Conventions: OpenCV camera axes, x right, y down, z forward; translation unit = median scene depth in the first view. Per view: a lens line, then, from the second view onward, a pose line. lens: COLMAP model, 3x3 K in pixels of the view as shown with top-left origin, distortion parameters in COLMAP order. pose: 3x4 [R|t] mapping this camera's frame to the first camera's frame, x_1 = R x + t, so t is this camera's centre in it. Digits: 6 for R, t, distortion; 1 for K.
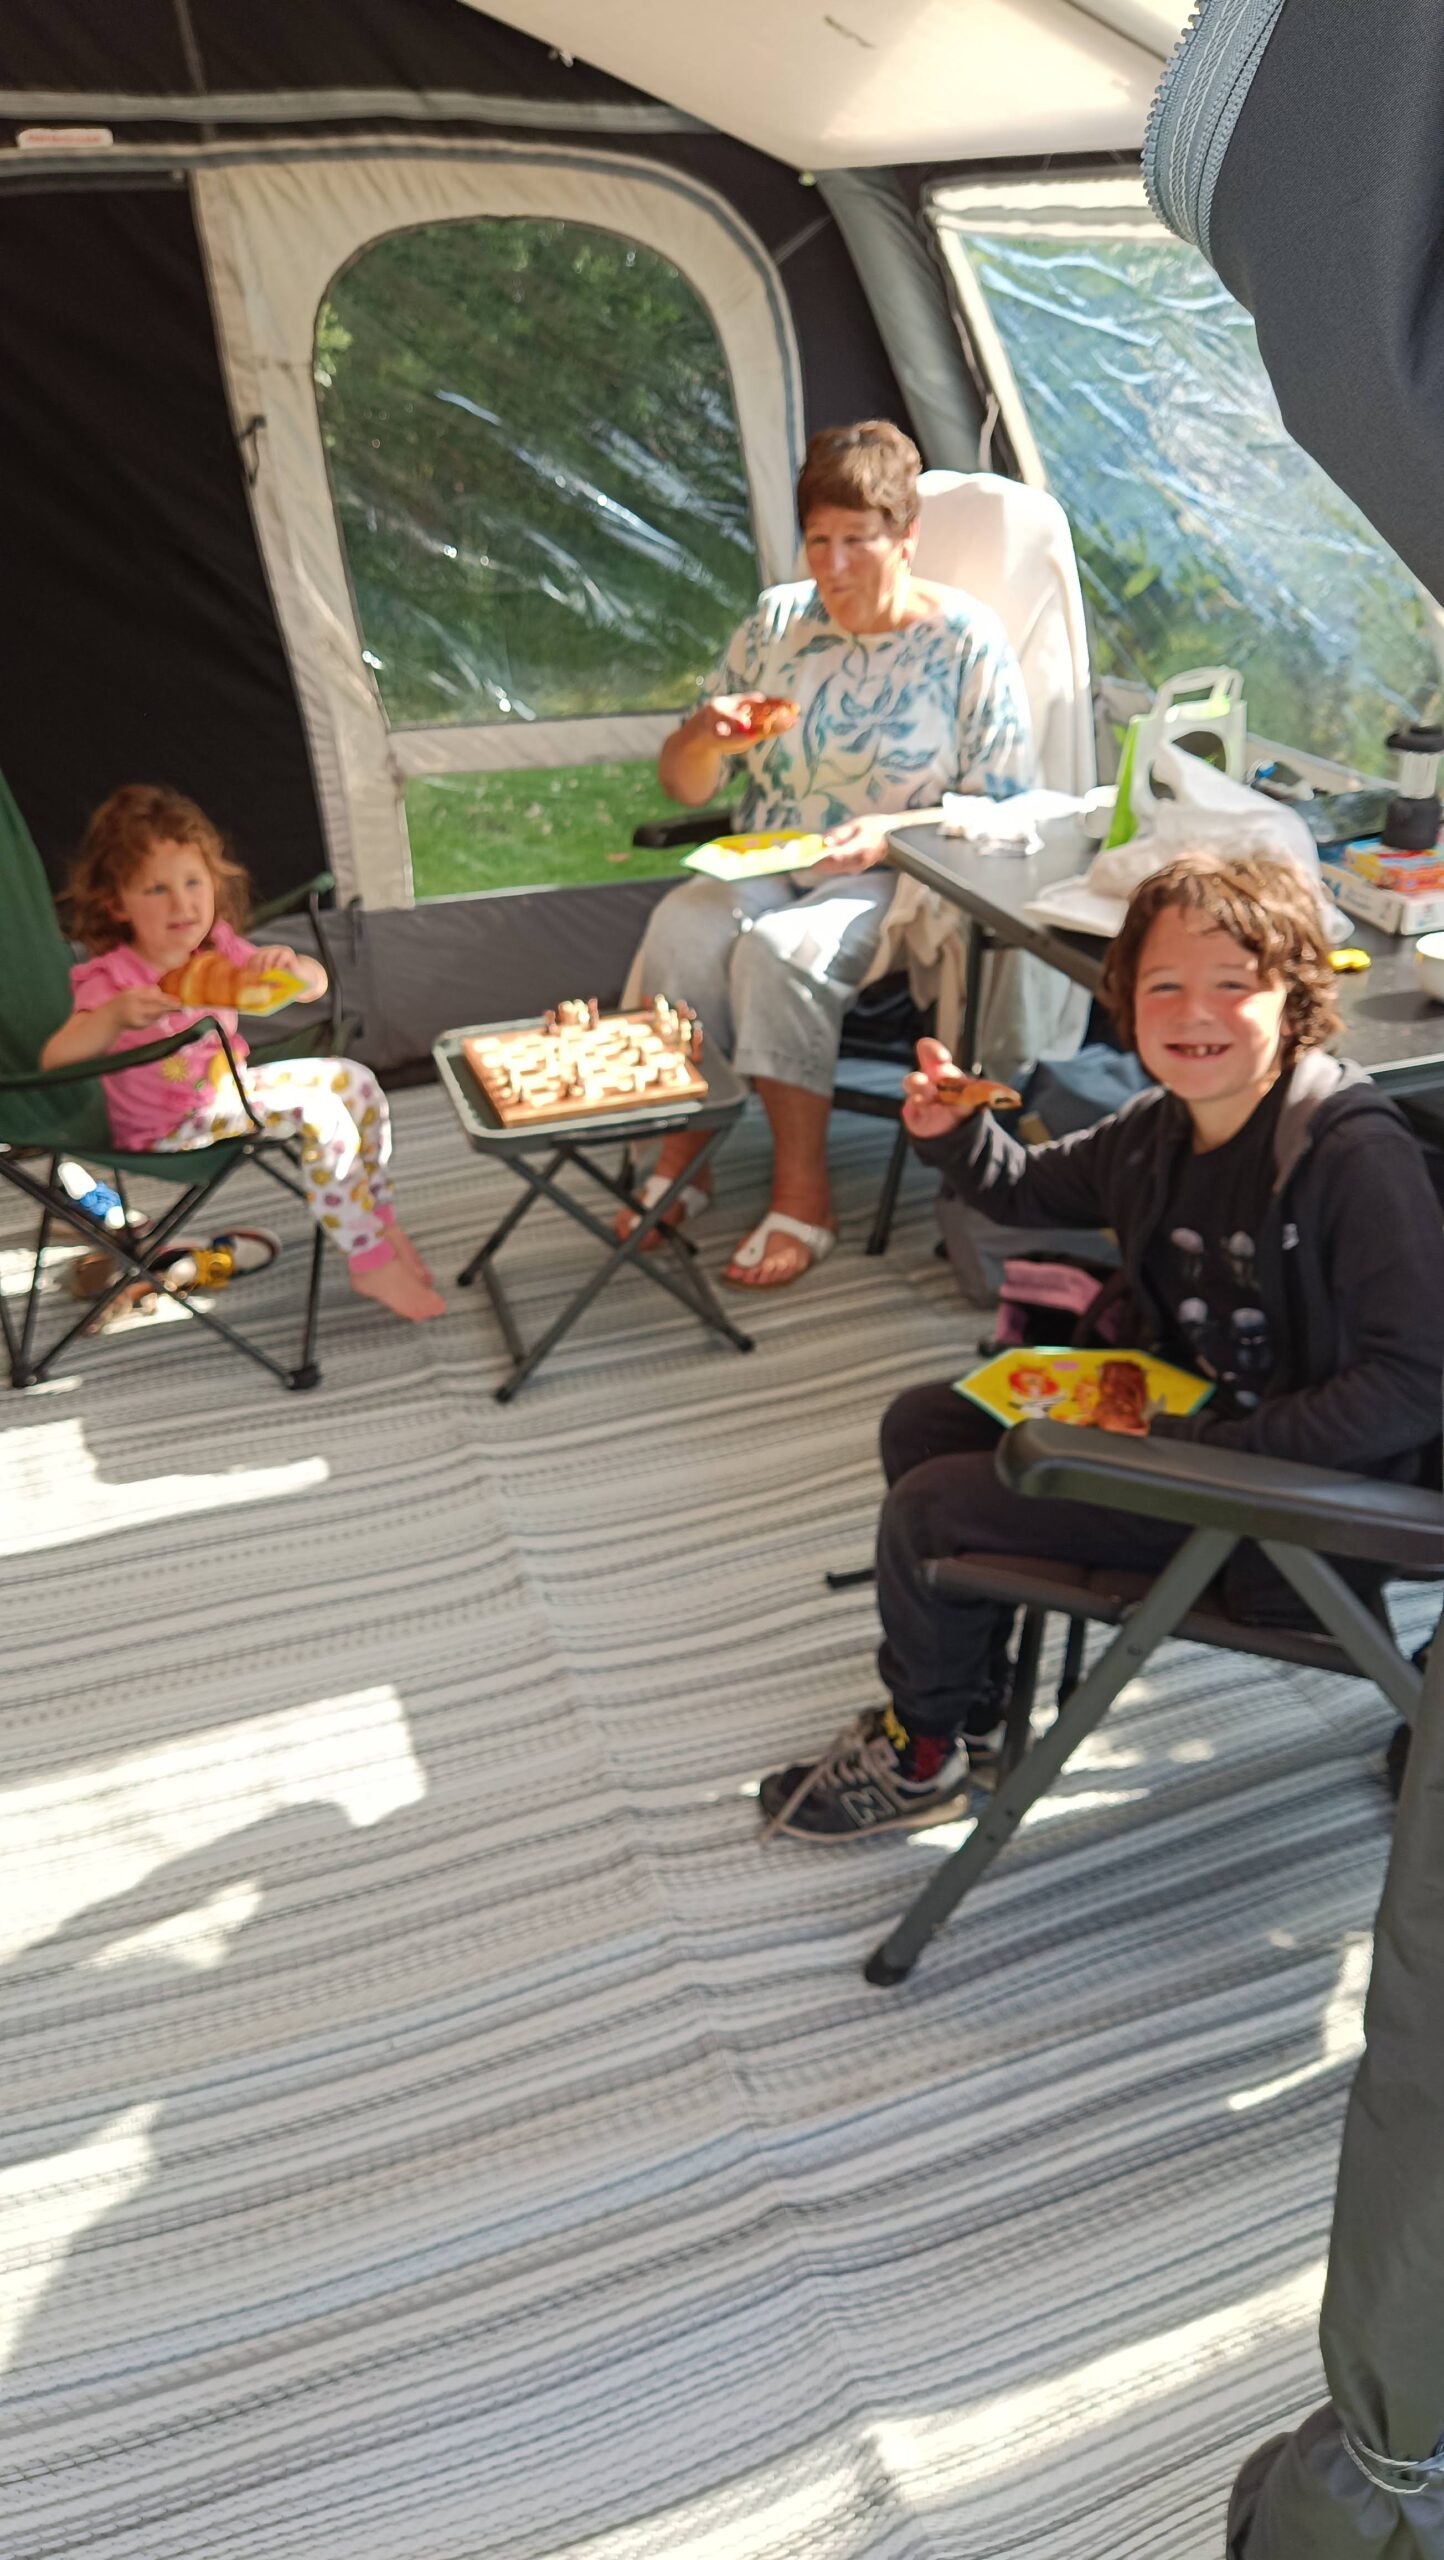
lens RADIAL K [[1875.5, 0, 673.0], [0, 1875.5, 1299.7], [0, 0, 1]] dist [0.056557, -0.076433]
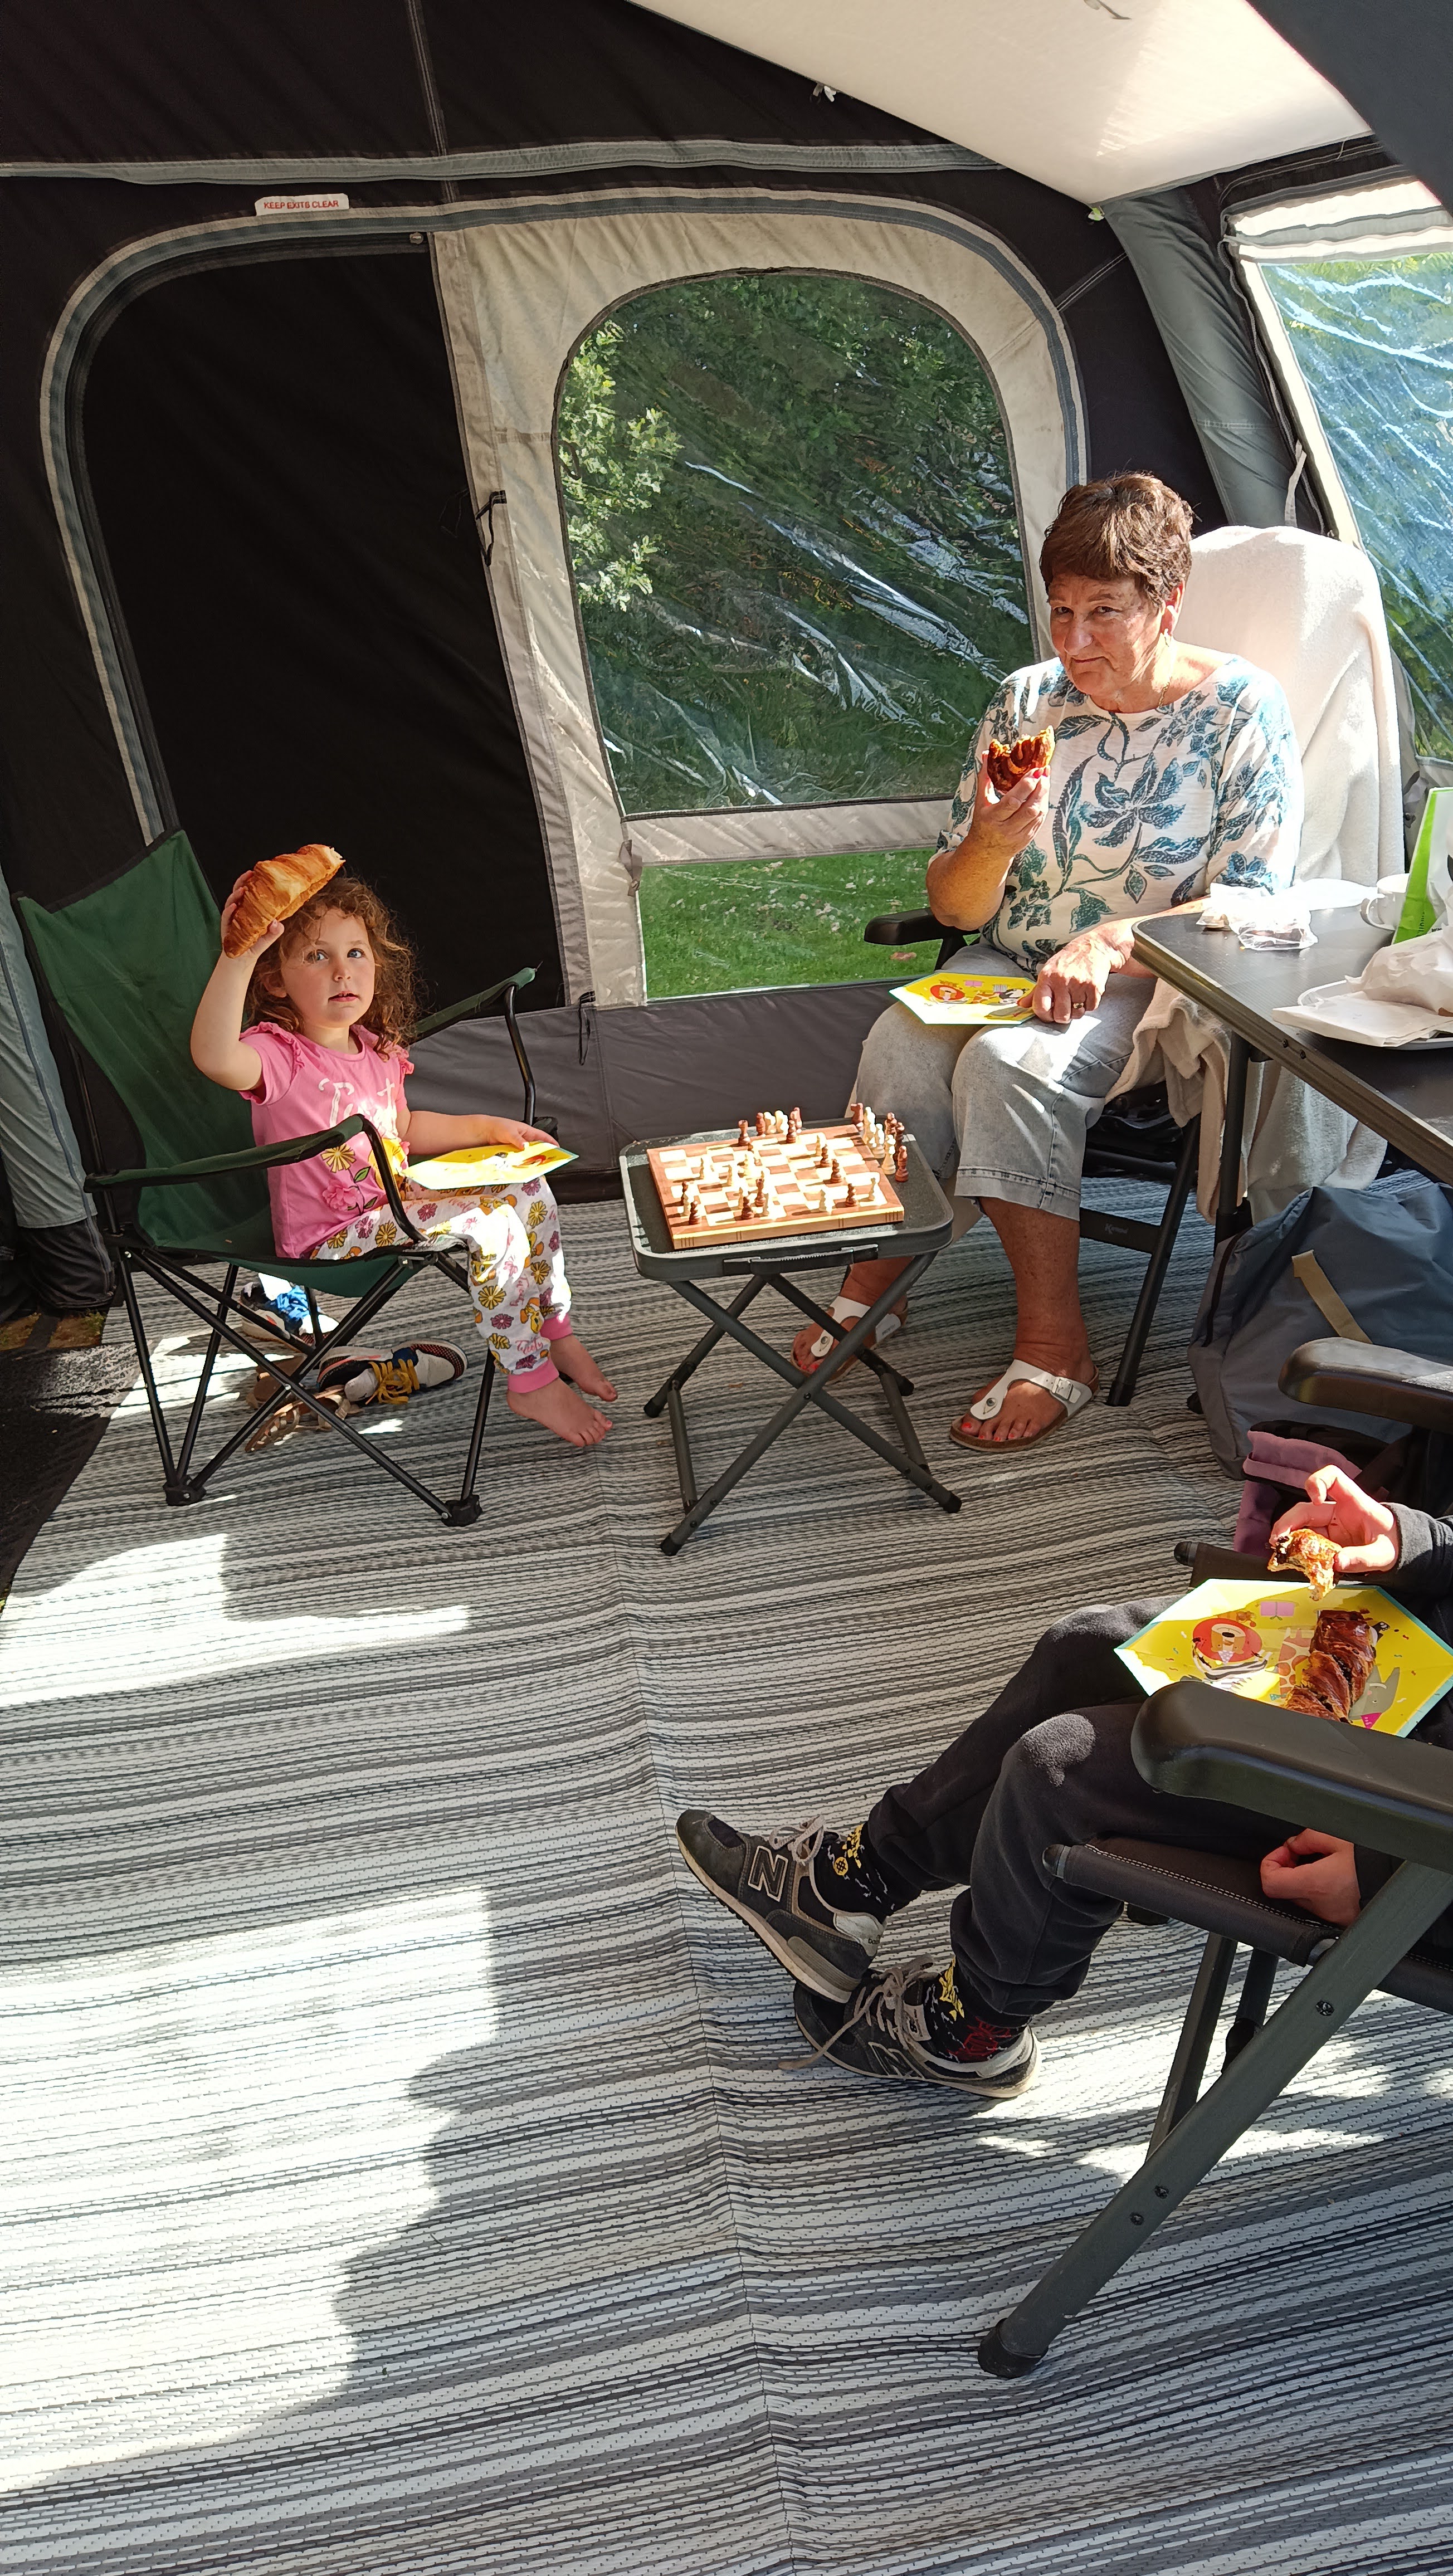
lens RADIAL K [[1887.3, 0, 678.6], [0, 1887.3, 1328.2], [0, 0, 1]] dist [0.056557, -0.076433]
pose [[0.986137, 0.041724, -0.160602, 0.048189], [-0.047910, 0.998244, -0.034838, -0.019094], [0.158867, 0.042049, 0.986404, 0.099807]]
